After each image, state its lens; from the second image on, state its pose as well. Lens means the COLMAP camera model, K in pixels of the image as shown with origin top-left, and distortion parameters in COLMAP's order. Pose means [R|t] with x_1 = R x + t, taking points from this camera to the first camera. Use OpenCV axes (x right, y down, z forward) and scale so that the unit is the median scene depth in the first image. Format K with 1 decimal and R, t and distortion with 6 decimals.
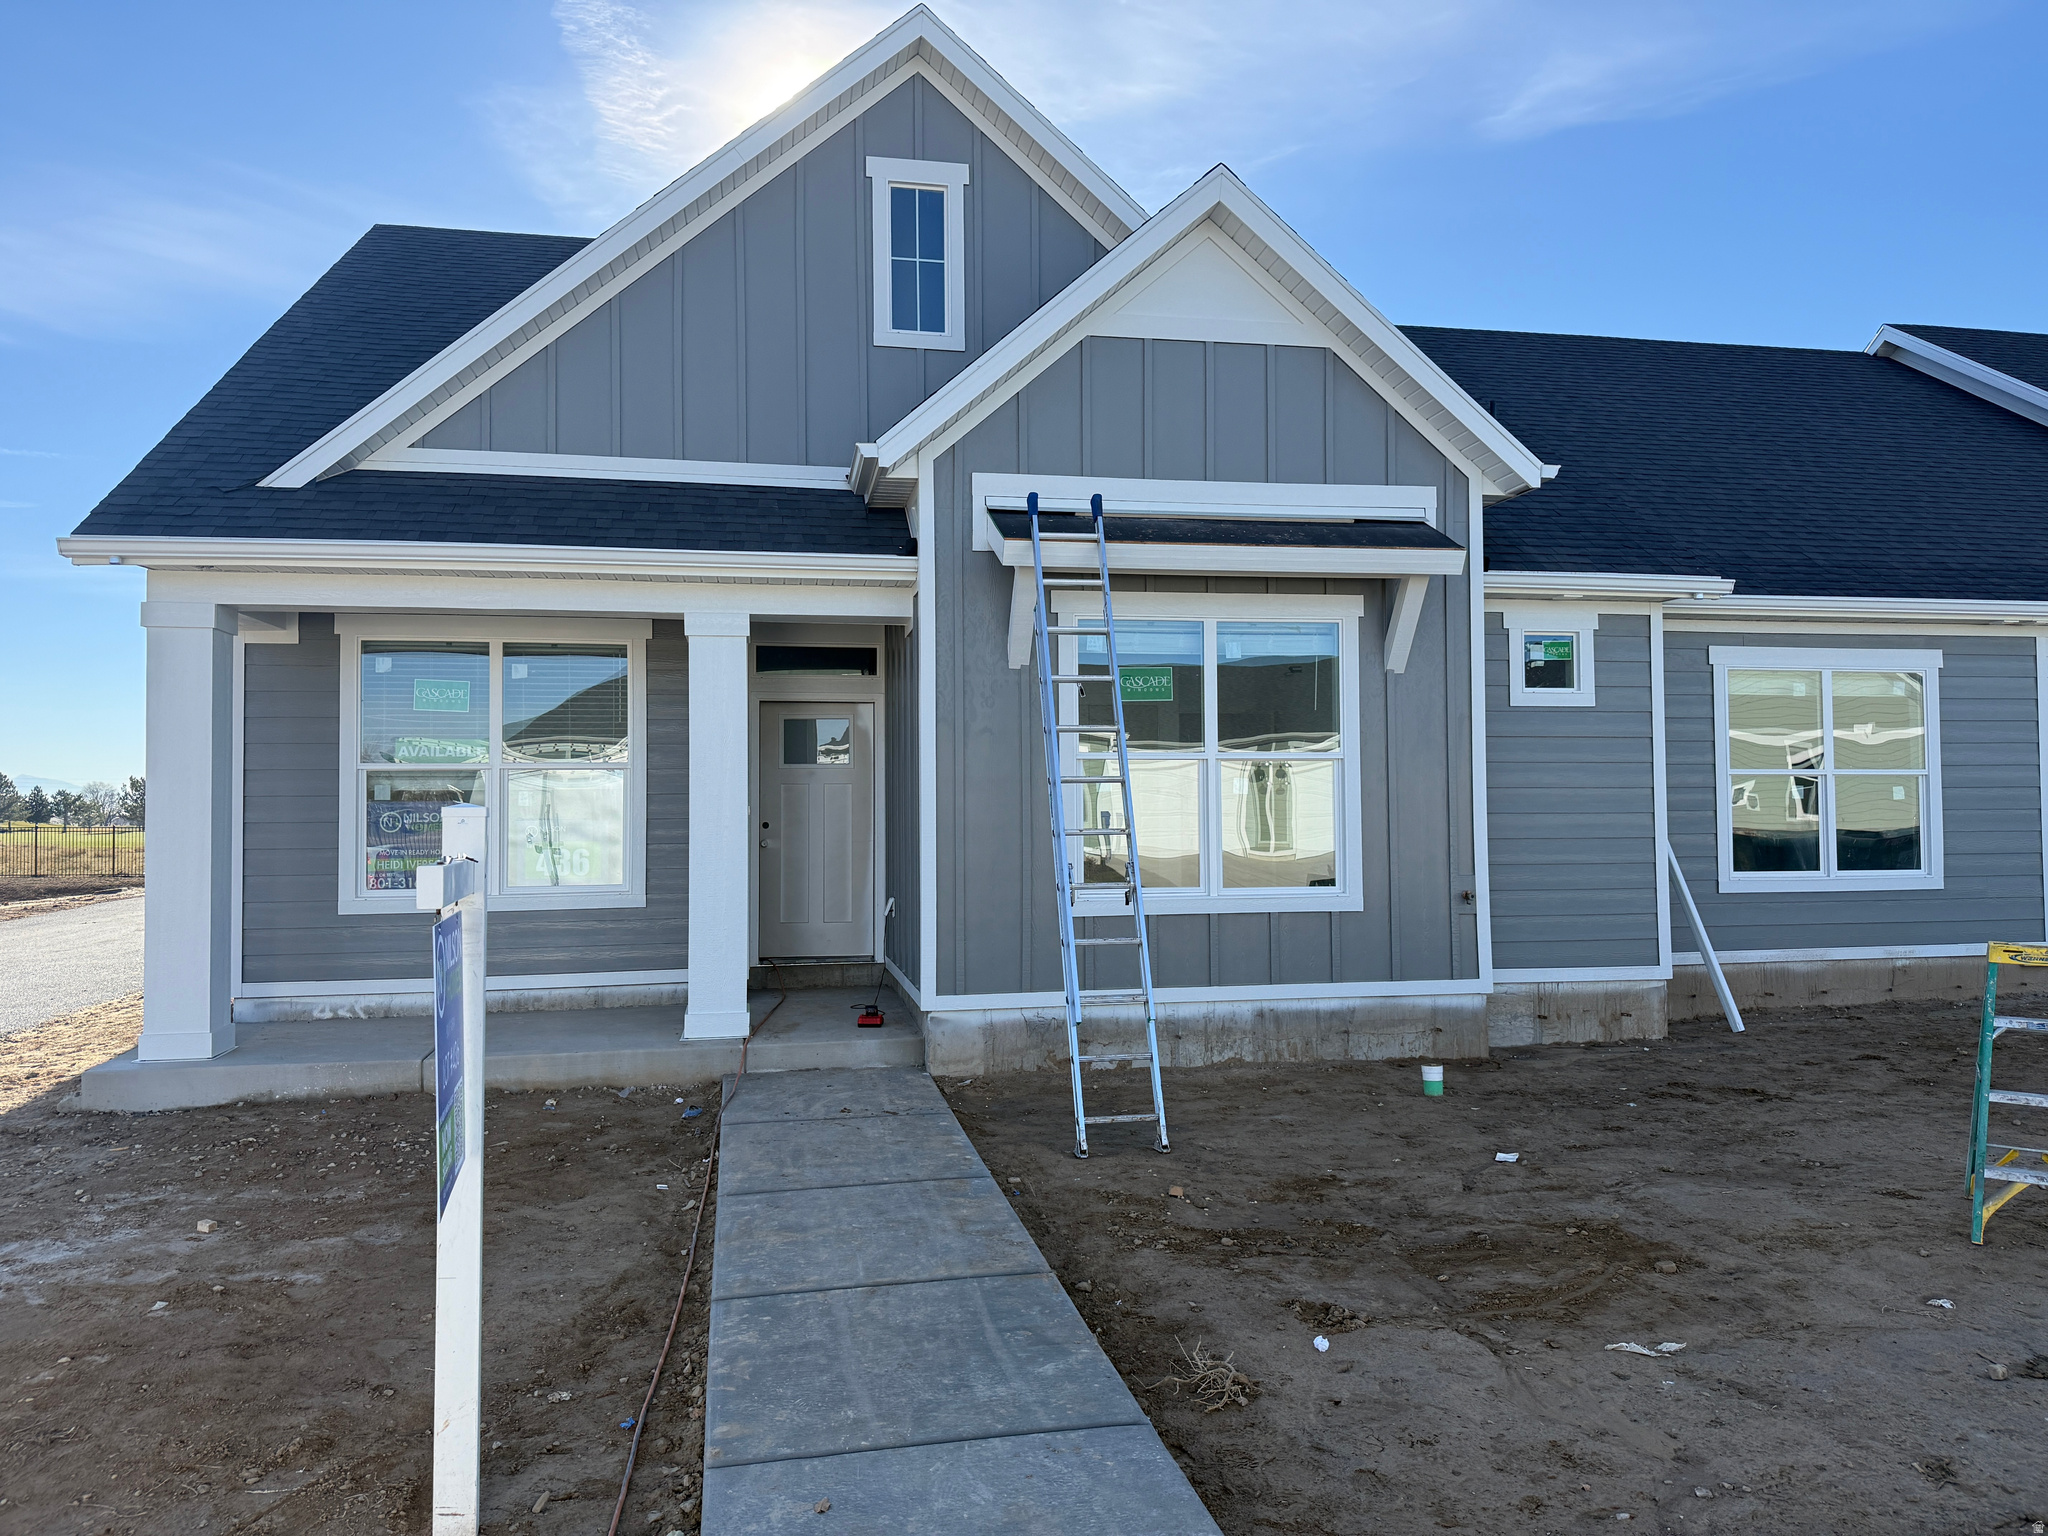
lens RADIAL K [[1429.0, 0, 1035.7], [0, 1429.0, 759.2], [0, 0, 1]] dist [0.080755, -0.151251]
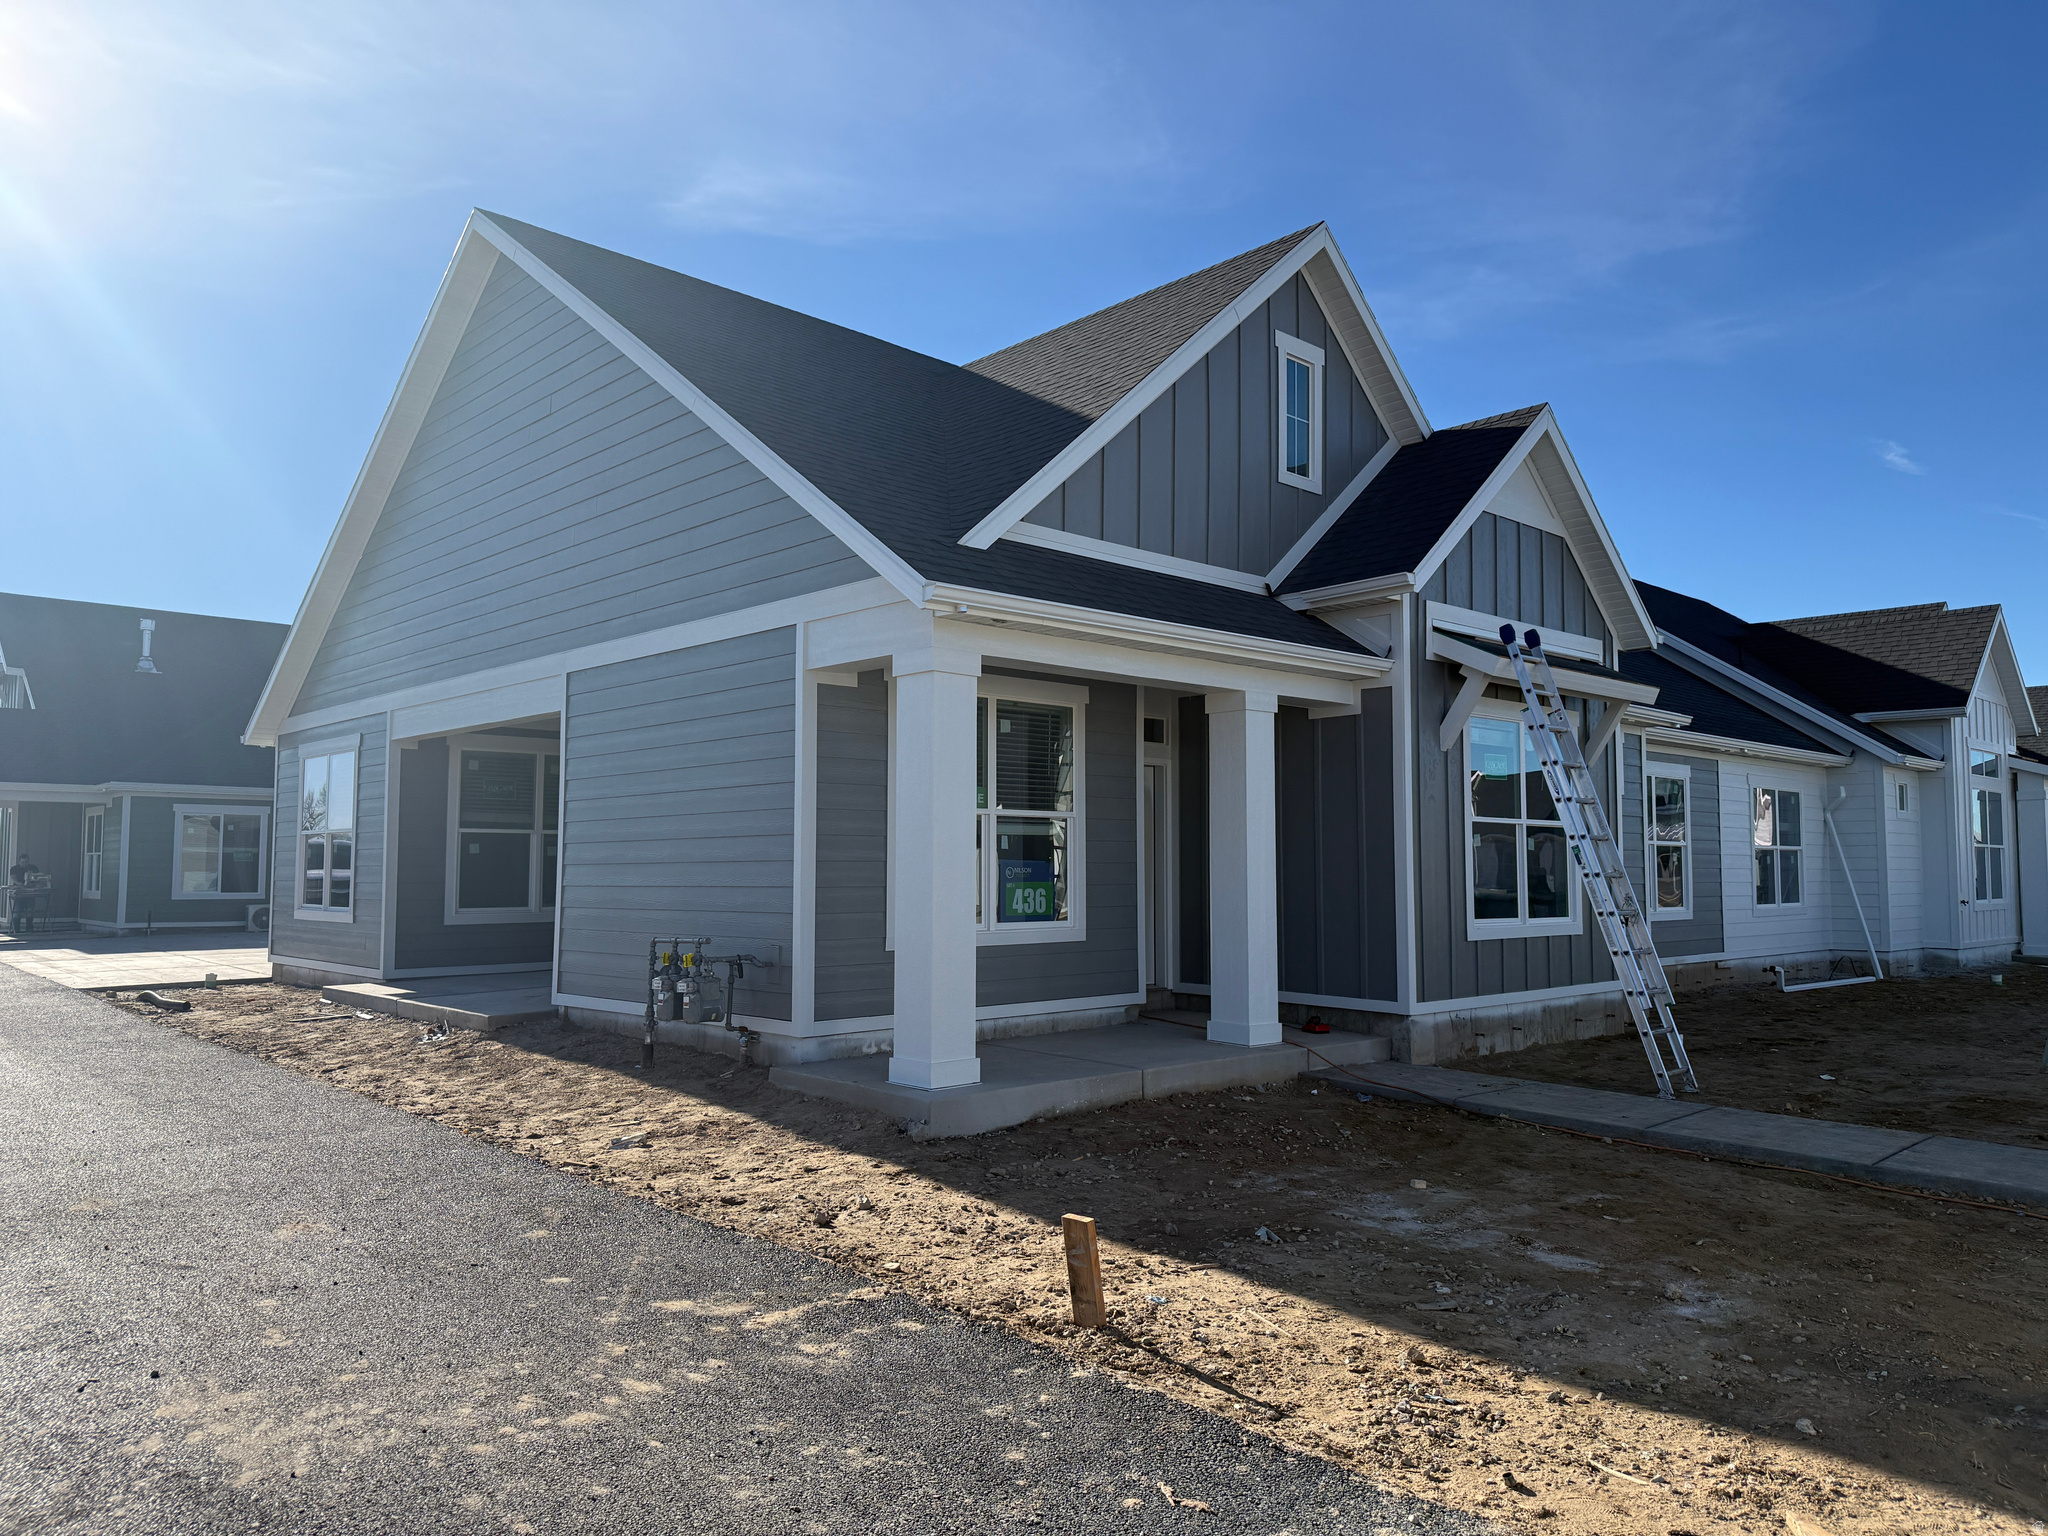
lens RADIAL K [[1429.0, 0, 1035.7], [0, 1429.0, 759.2], [0, 0, 1]] dist [0.080755, -0.151251]
pose [[0.860532, 0.049005, 0.507033, -0.926065], [-0.019335, 0.997787, -0.063621, 0.033988], [-0.509029, 0.044945, 0.859575, 0.057681]]
